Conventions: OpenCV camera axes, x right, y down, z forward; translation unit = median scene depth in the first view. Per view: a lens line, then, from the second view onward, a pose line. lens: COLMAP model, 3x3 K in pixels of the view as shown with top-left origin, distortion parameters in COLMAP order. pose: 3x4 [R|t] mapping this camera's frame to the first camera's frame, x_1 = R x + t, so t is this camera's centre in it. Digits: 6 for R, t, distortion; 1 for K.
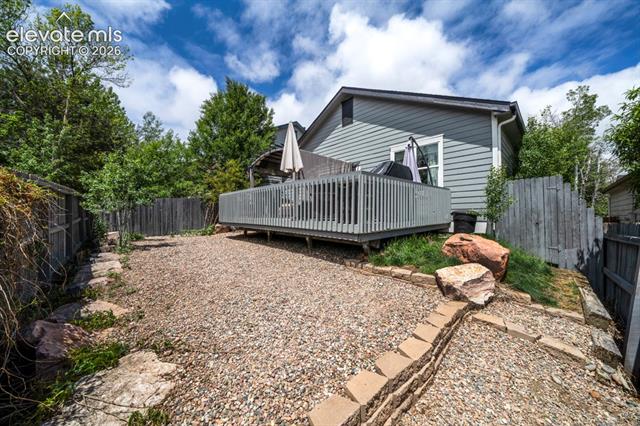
lens RADIAL K [[210.1, 0, 320.0], [0, 210.1, 213.0], [0, 0, 1]] dist [0.000104, 0.000004]
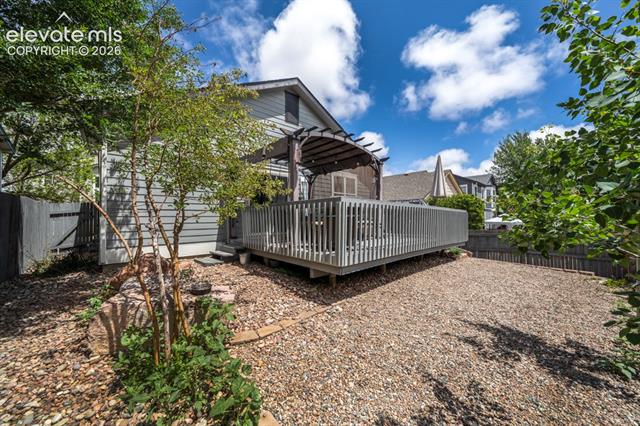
lens RADIAL K [[210.1, 0, 320.0], [0, 210.1, 213.0], [0, 0, 1]] dist [0.000104, 0.000004]
pose [[0.053916, 0.009169, 0.998503, -0.835491], [-0.016387, 0.999831, -0.008296, -0.060005], [-0.998411, -0.015915, 0.054057, 0.985866]]
